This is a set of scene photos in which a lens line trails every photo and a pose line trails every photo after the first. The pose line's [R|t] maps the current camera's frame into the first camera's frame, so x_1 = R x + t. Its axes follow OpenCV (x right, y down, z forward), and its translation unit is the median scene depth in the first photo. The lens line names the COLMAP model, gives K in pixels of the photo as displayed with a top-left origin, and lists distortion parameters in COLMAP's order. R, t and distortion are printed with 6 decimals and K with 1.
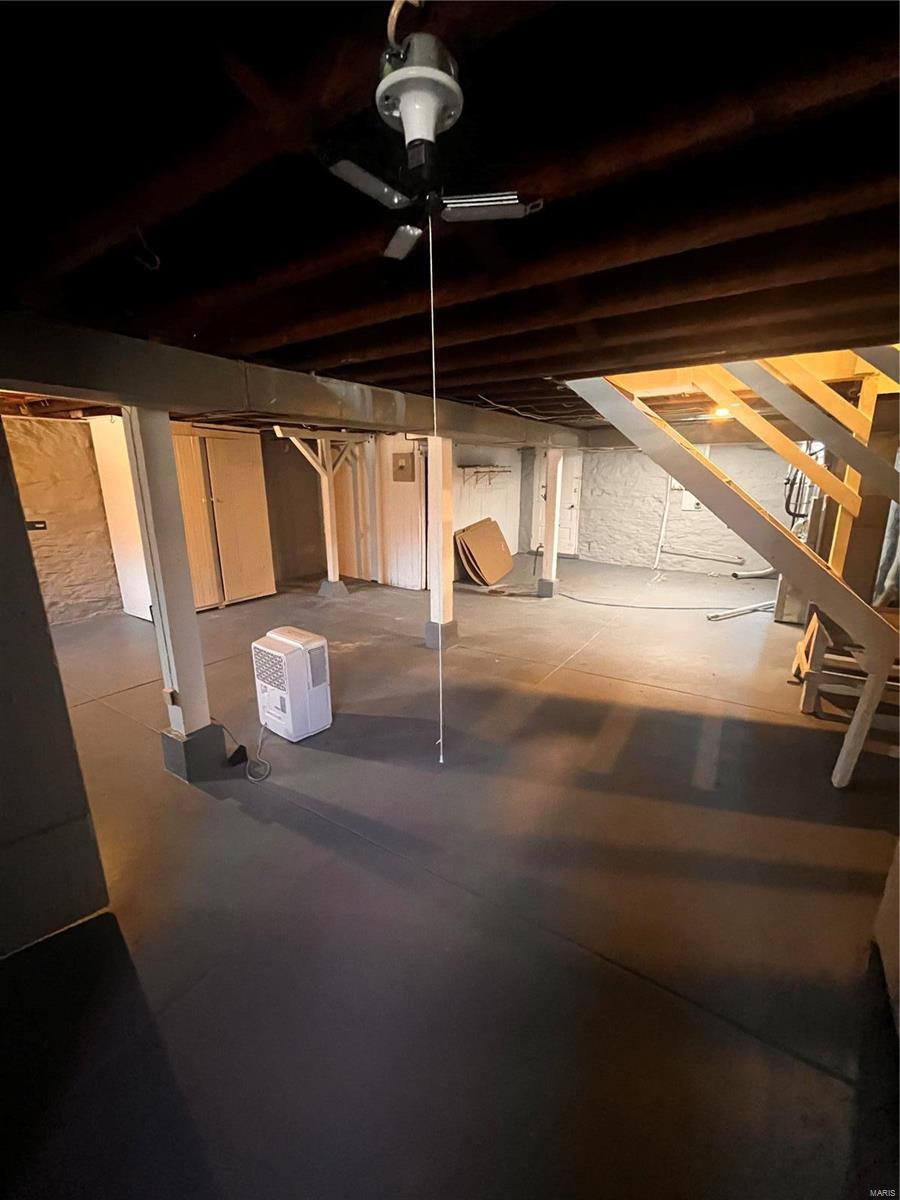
lens RADIAL K [[483.2, 0, 450.7], [0, 483.2, 599.2], [0, 0, 1]] dist [-0.002435, -0.000869]
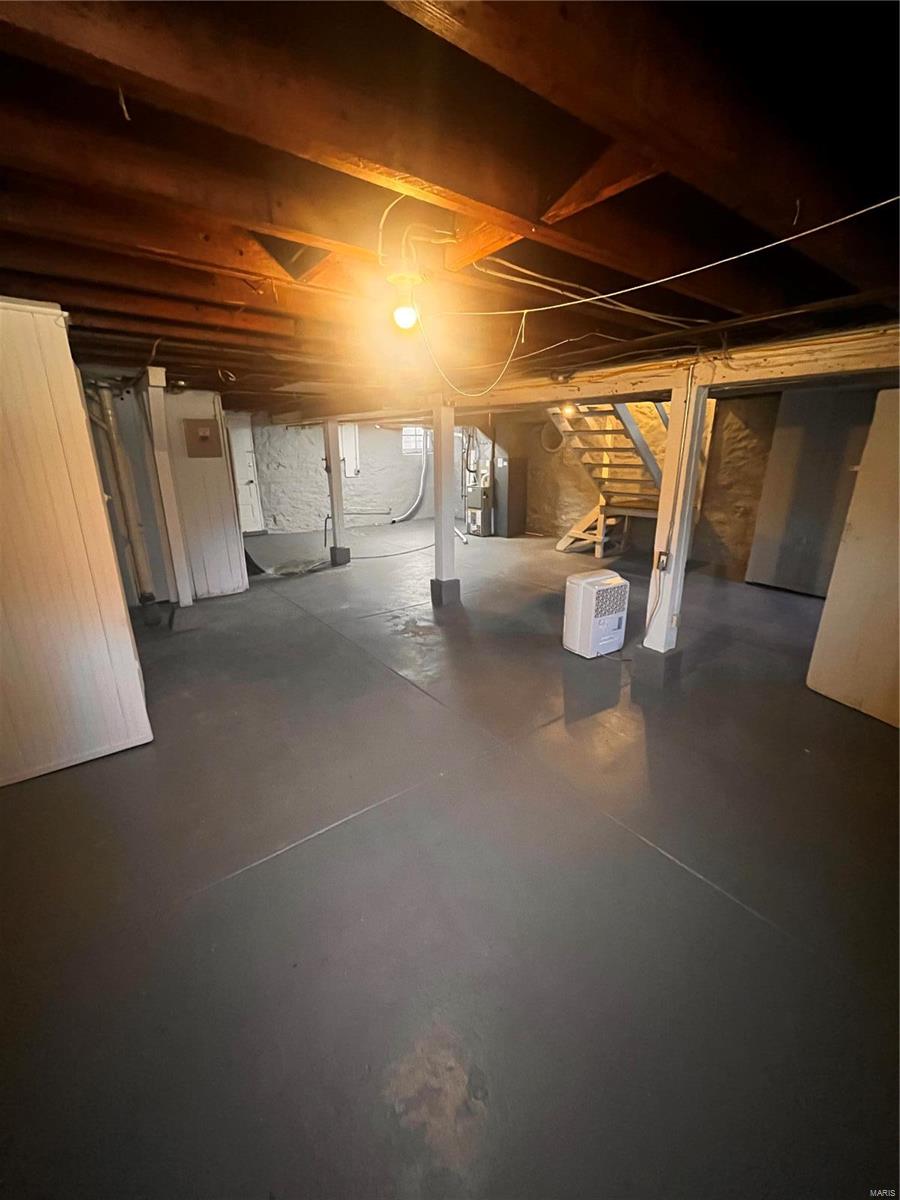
lens RADIAL K [[483.2, 0, 449.8], [0, 483.2, 596.1], [0, 0, 1]] dist [-0.002435, -0.000869]
pose [[0.345634, -0.278039, 0.896232, -0.583703], [0.241312, 0.949310, 0.201443, -0.079106], [-0.906811, 0.146646, 0.395208, 0.313981]]
